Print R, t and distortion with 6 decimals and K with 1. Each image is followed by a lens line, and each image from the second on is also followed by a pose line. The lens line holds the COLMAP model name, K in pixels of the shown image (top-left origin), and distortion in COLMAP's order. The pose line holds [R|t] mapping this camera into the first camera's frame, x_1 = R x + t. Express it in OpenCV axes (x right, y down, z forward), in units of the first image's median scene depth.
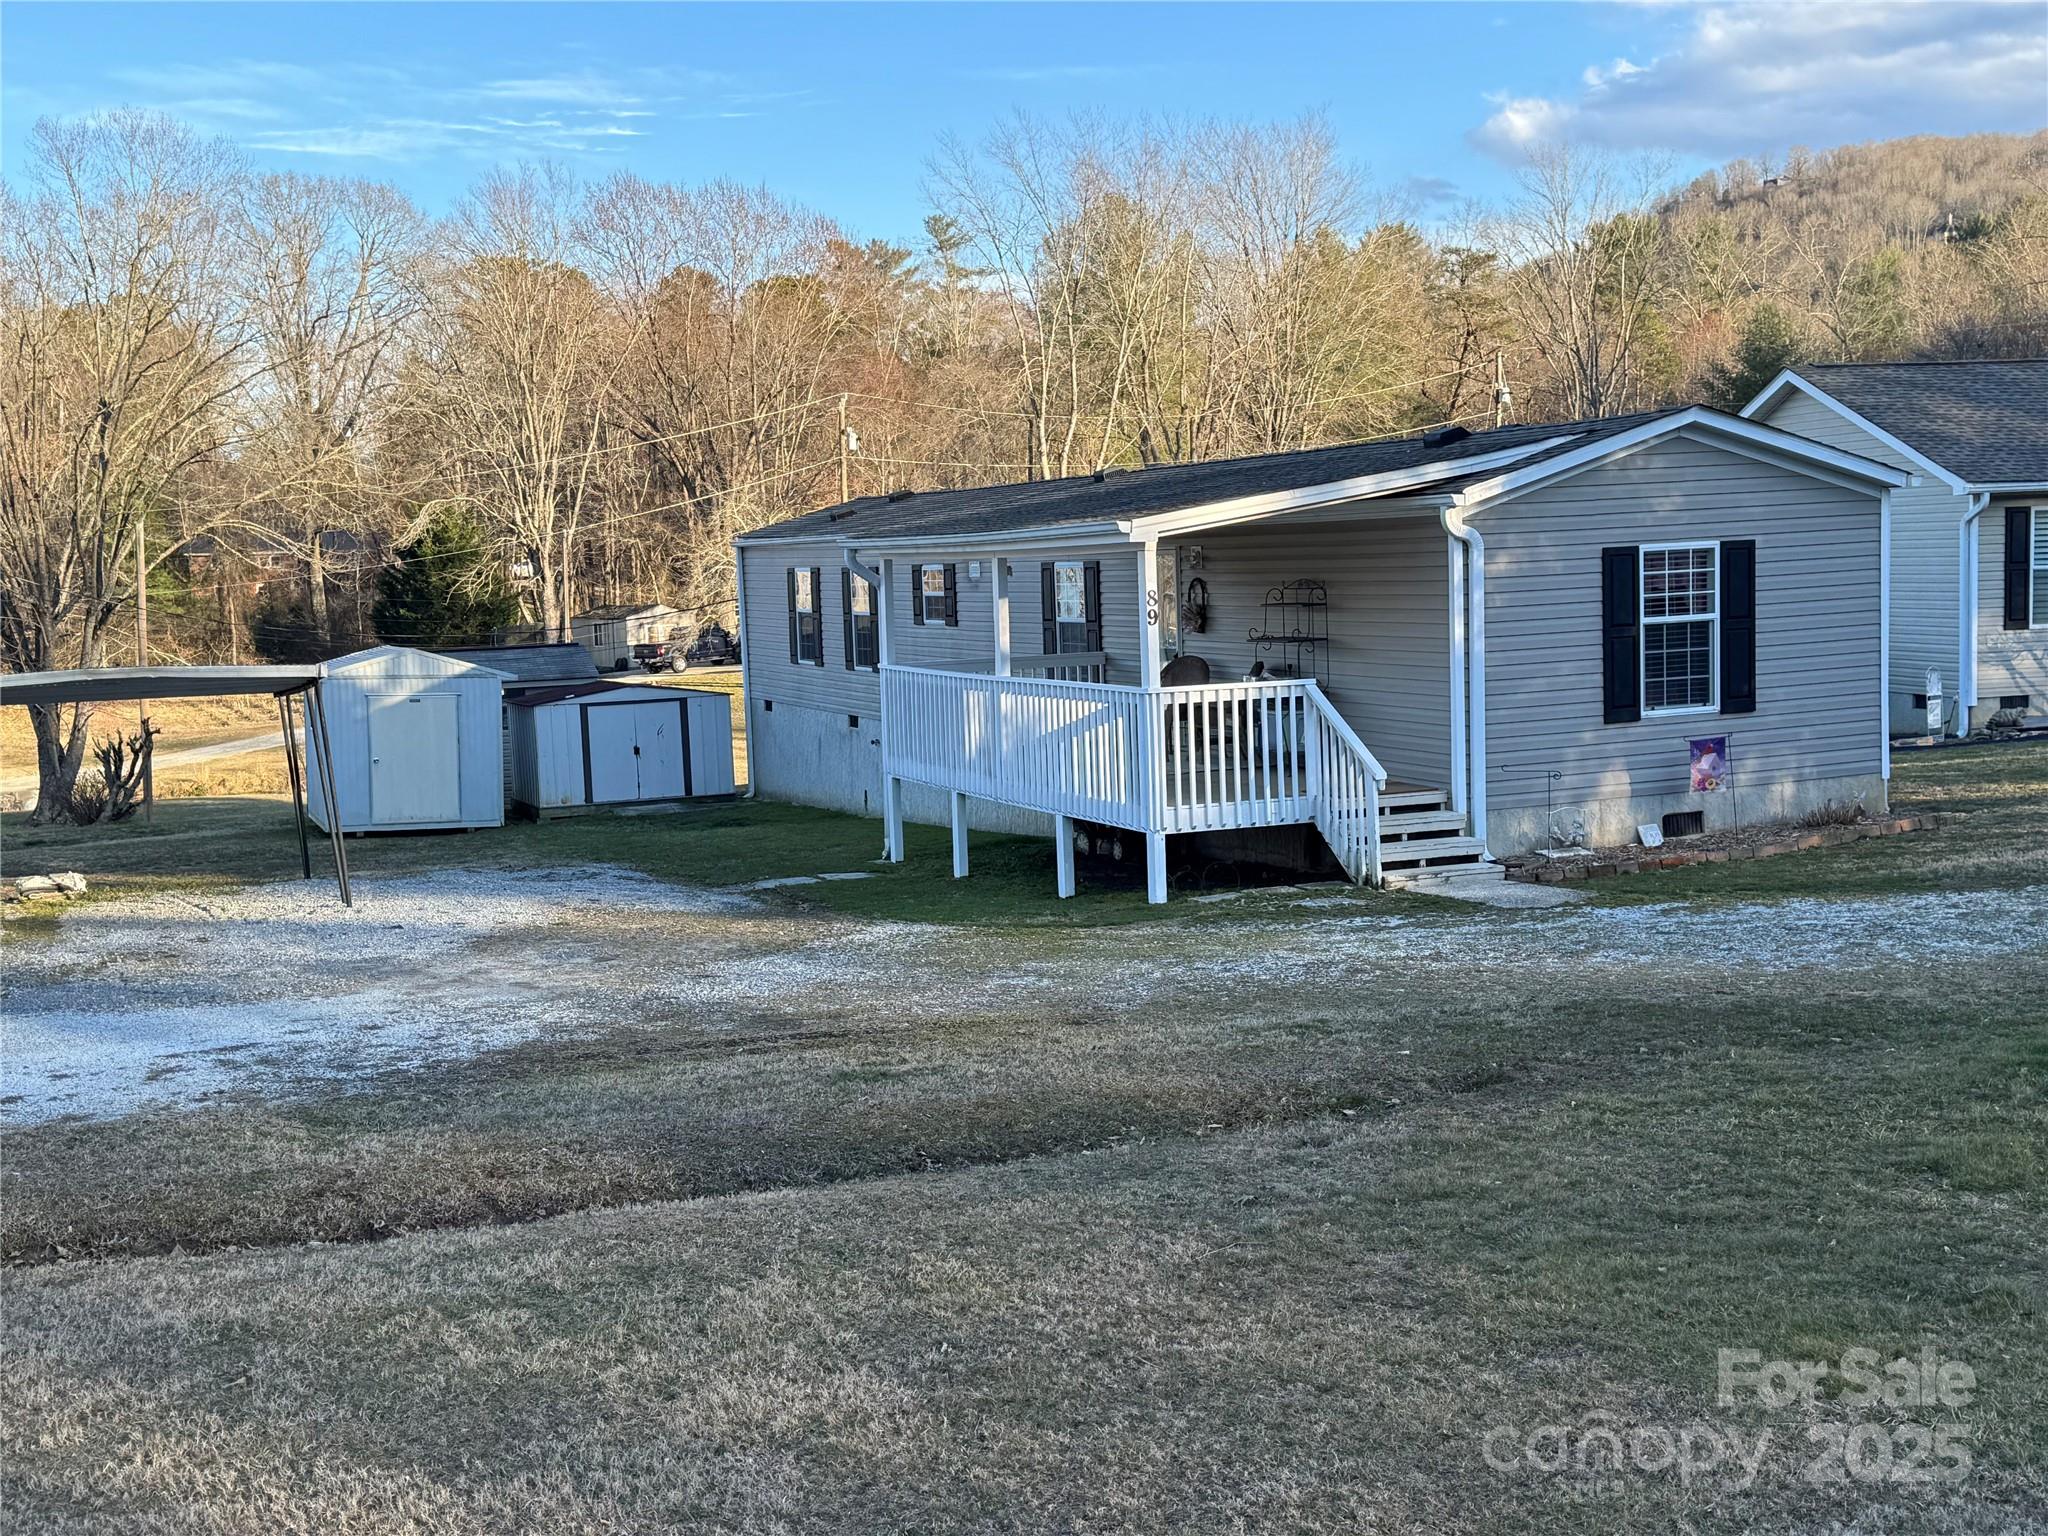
lens RADIAL K [[2380.8, 0, 1024.0], [0, 2380.8, 768.0], [0, 0, 1]] dist [0.197748, 0.005355]
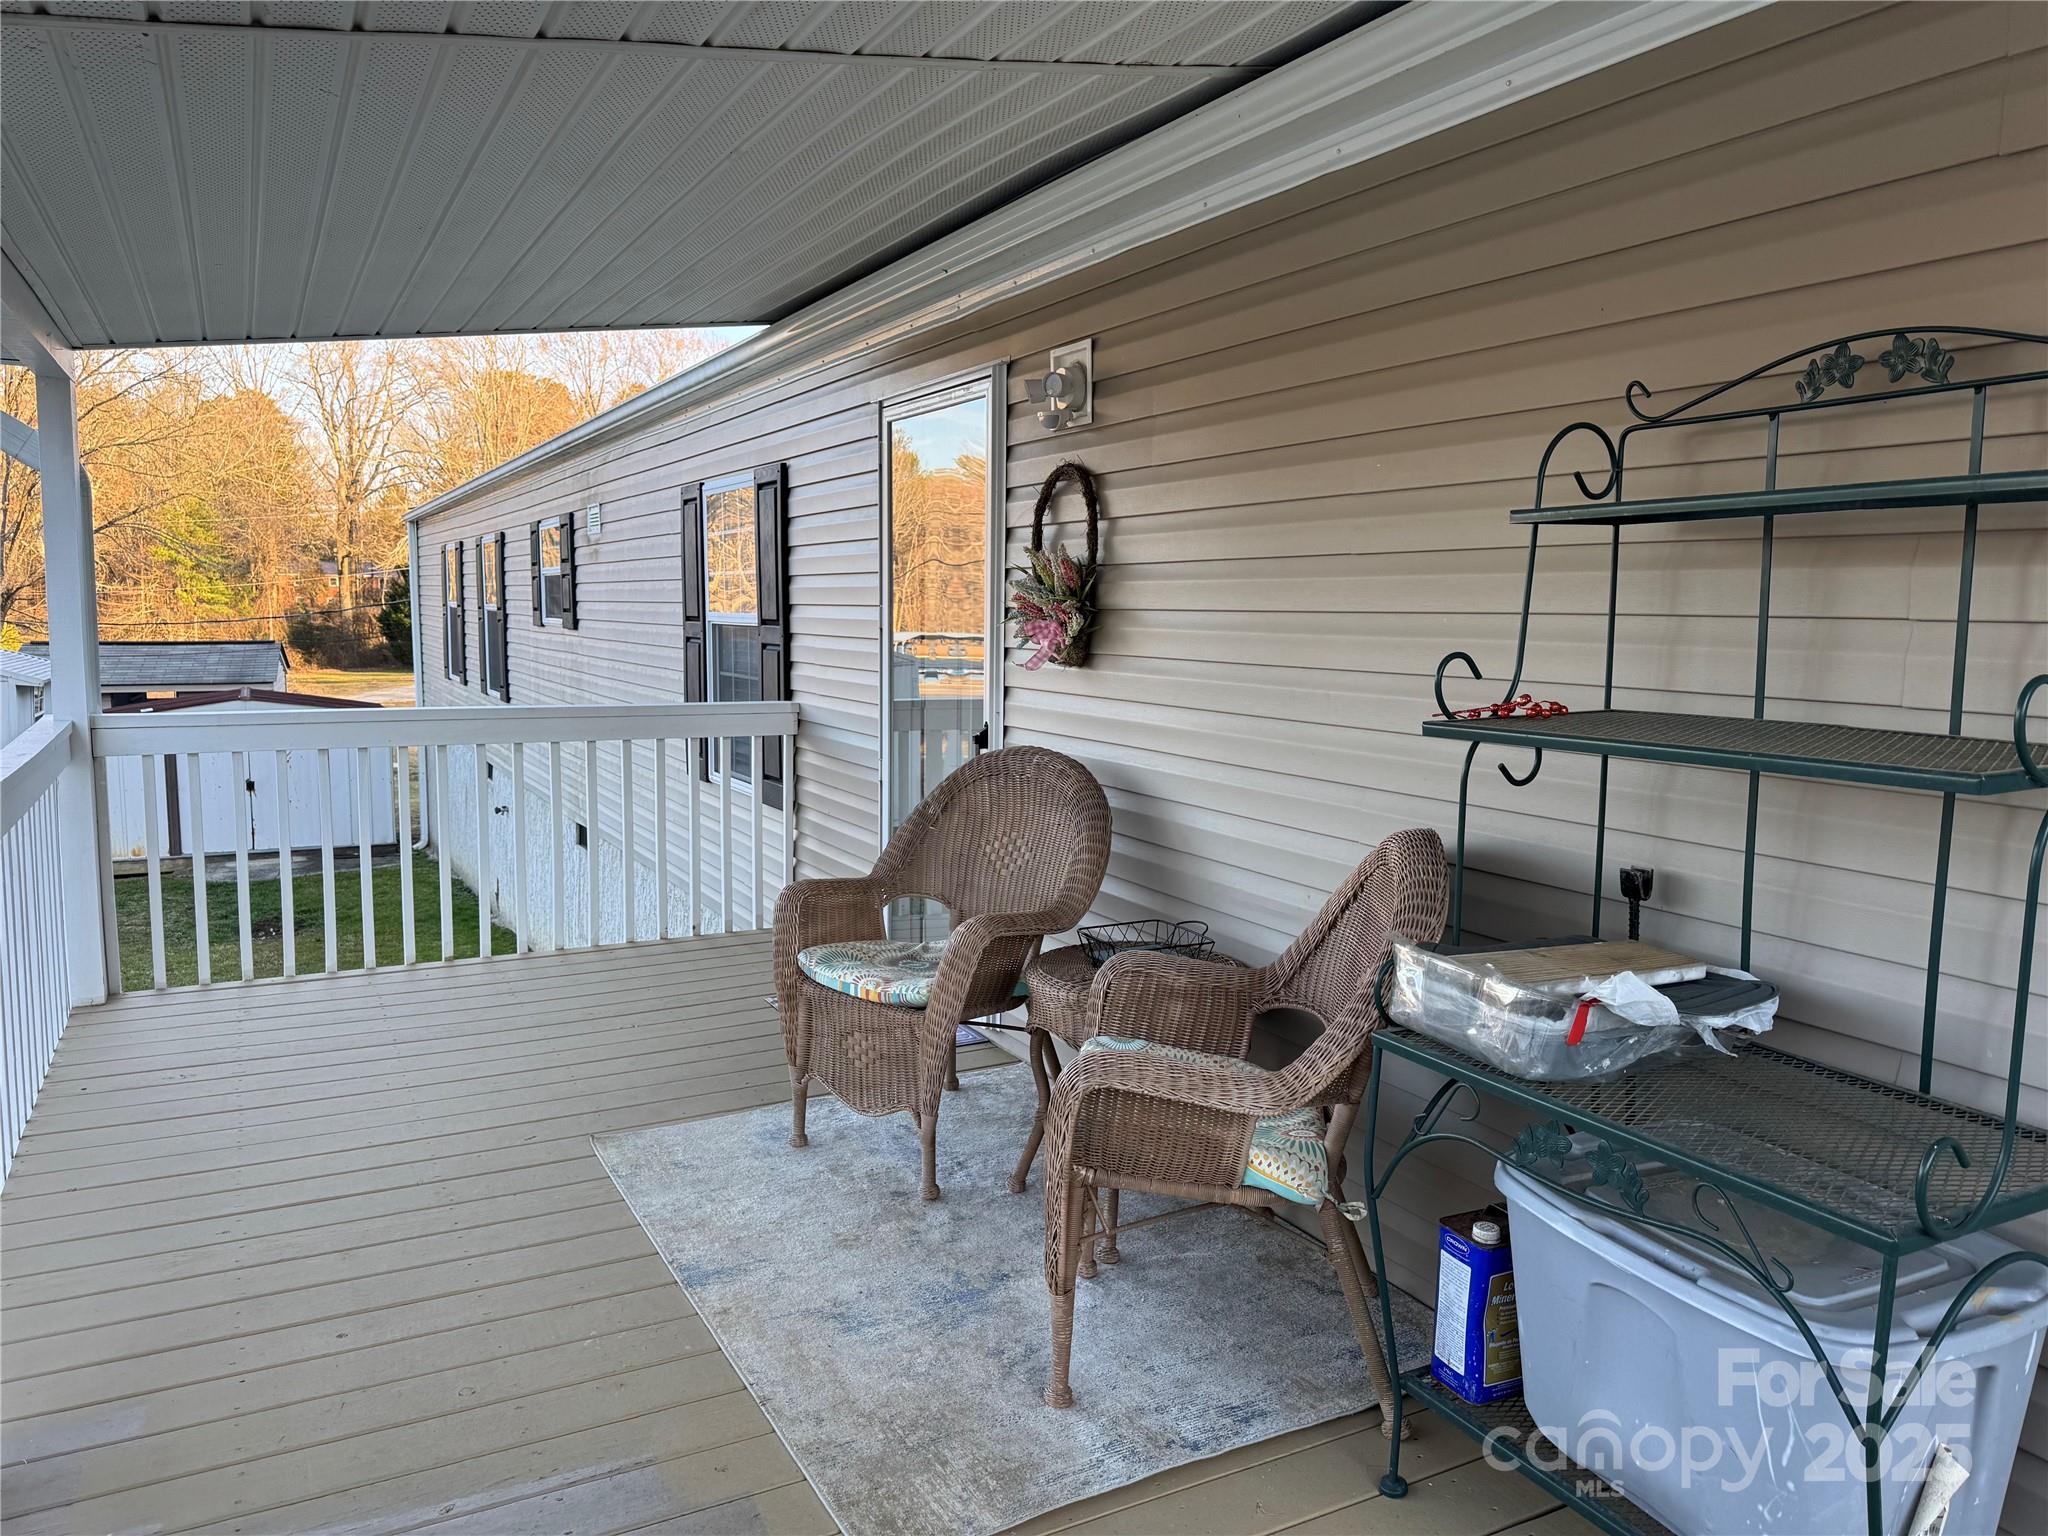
lens RADIAL K [[1466.9, 0, 1024.0], [0, 1466.9, 768.0], [0, 0, 1]] dist [0.029795, -0.029801]
pose [[0.994294, 0.041394, 0.098314, 0.060823], [-0.042901, 0.998991, 0.013263, -0.054641], [-0.097666, -0.017405, 0.995067, 0.970103]]
